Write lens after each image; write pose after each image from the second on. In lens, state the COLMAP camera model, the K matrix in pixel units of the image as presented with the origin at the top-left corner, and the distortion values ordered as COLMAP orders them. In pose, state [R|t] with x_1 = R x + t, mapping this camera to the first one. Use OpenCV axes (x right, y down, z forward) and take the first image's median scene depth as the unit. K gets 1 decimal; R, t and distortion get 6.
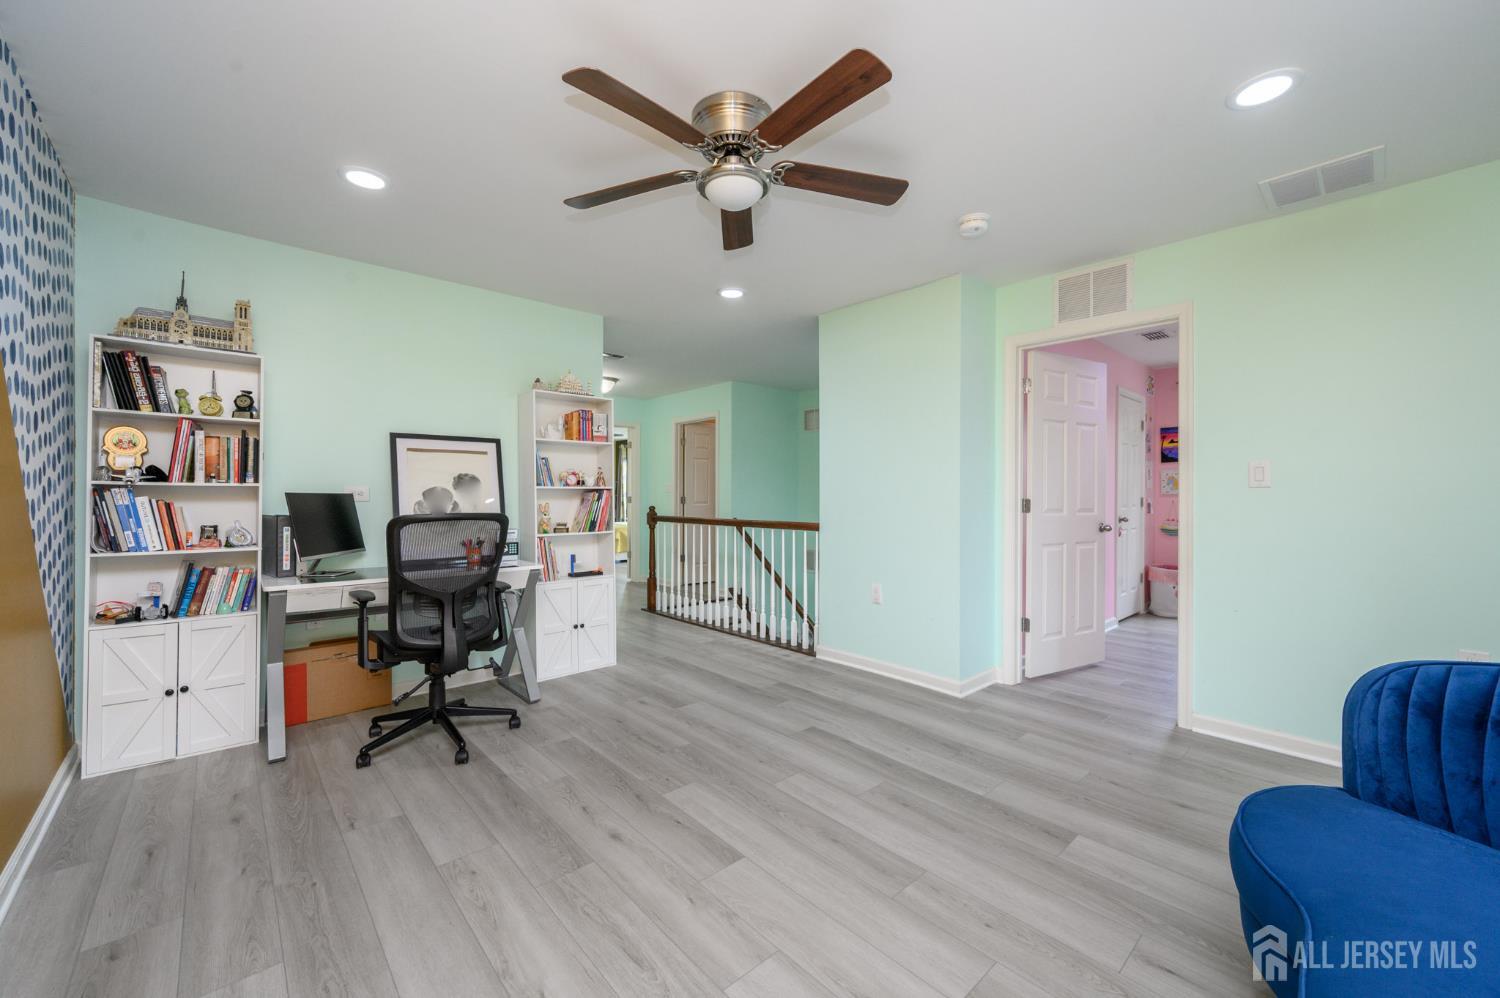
lens RADIAL K [[593.5, 0, 750.0], [0, 593.5, 499.0], [0, 0, 1]] dist [-0.000911, -0.000059]
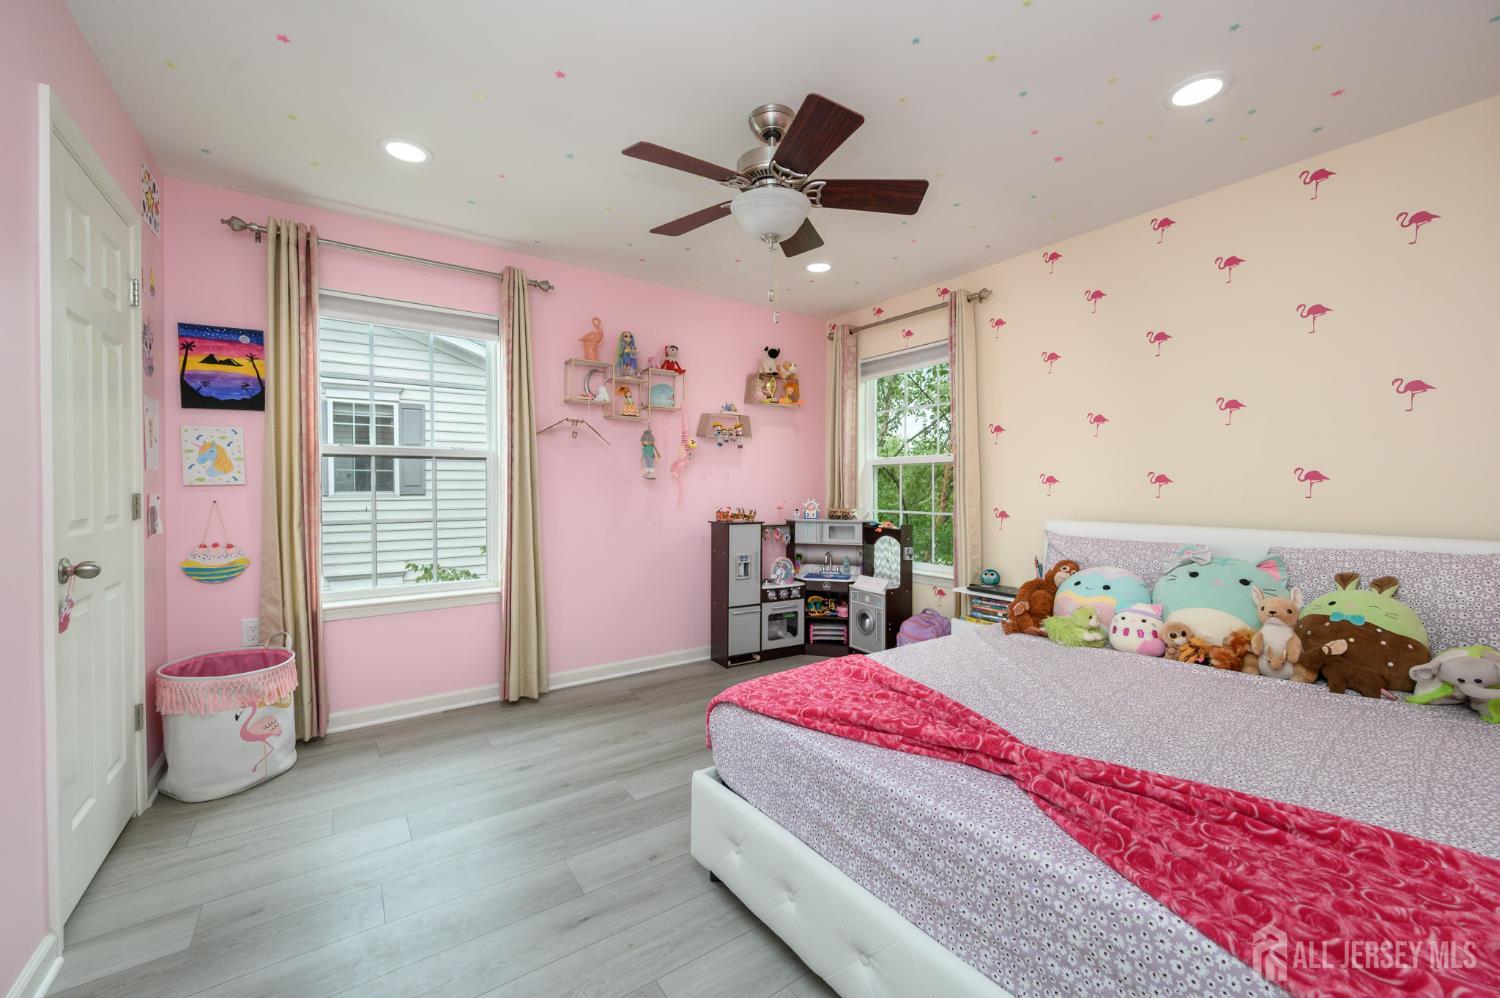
lens RADIAL K [[593.5, 0, 750.0], [0, 593.5, 499.0], [0, 0, 1]] dist [-0.000911, -0.000059]
pose [[0.121939, -0.015954, 0.992409, 0.337442], [0.000312, 0.999871, 0.016036, -0.004508], [-0.992538, -0.001645, 0.121928, 0.566584]]
